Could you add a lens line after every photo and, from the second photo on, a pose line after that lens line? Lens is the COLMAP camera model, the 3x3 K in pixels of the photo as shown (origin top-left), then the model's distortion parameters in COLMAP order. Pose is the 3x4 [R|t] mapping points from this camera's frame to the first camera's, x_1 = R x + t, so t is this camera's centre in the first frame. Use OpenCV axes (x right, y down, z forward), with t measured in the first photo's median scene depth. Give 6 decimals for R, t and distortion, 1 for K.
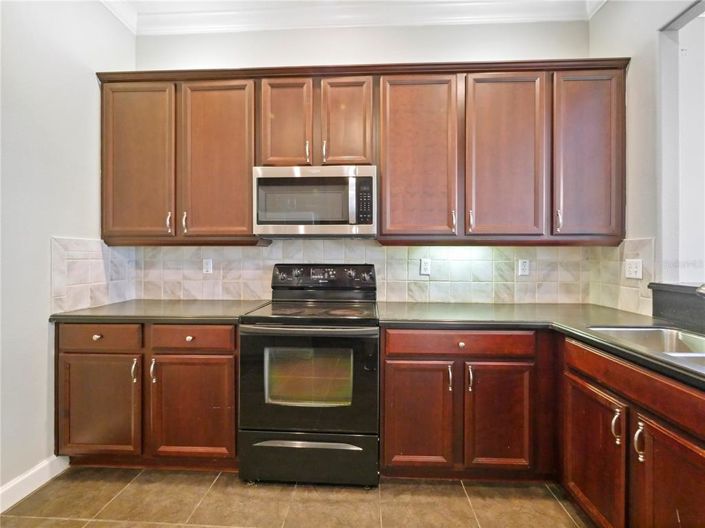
lens RADIAL K [[306.6, 0, 358.6], [0, 306.6, 256.9], [0, 0, 1]] dist [-0.004880, -0.000252]
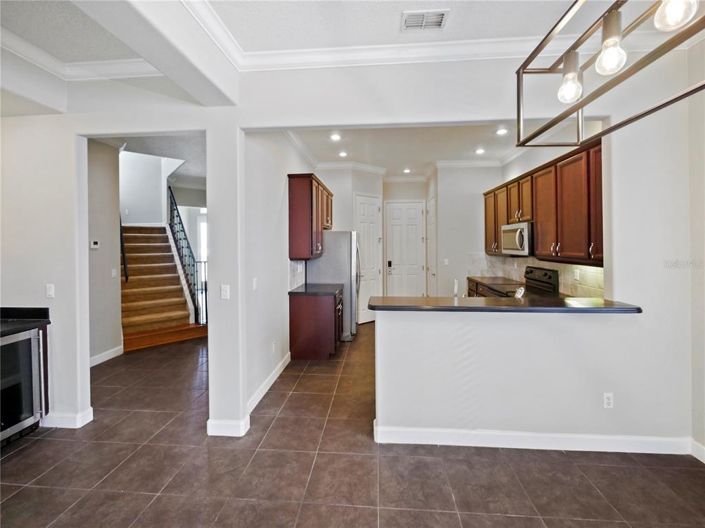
lens RADIAL K [[310.5, 0, 354.3], [0, 310.5, 240.9], [0, 0, 1]] dist [-0.001855, -0.000161]
pose [[-0.036414, -0.008530, -0.999300, 2.023953], [0.011727, 0.999891, -0.008962, -0.153977], [0.999268, -0.012046, -0.036310, -0.081428]]
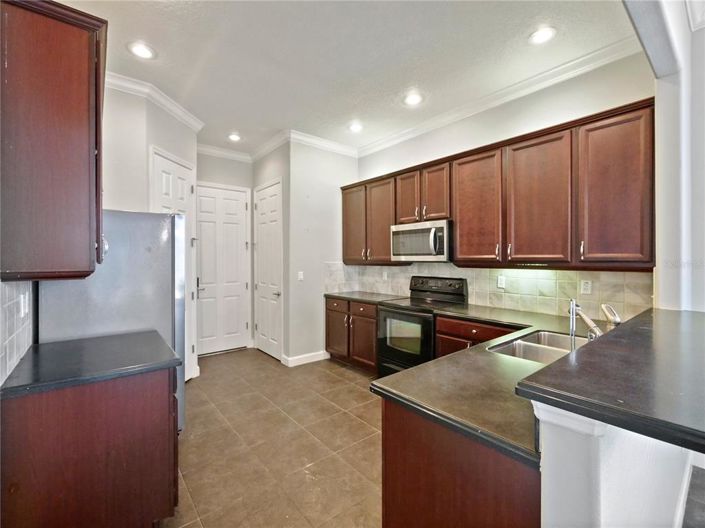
lens RADIAL K [[318.6, 0, 349.9], [0, 318.6, 255.3], [0, 0, 1]] dist [-0.000155, 0.000027]
pose [[0.661681, -0.011271, -0.749700, 0.919343], [0.006171, 0.999935, -0.009587, -0.085198], [0.749760, 0.001717, 0.661708, -0.484376]]
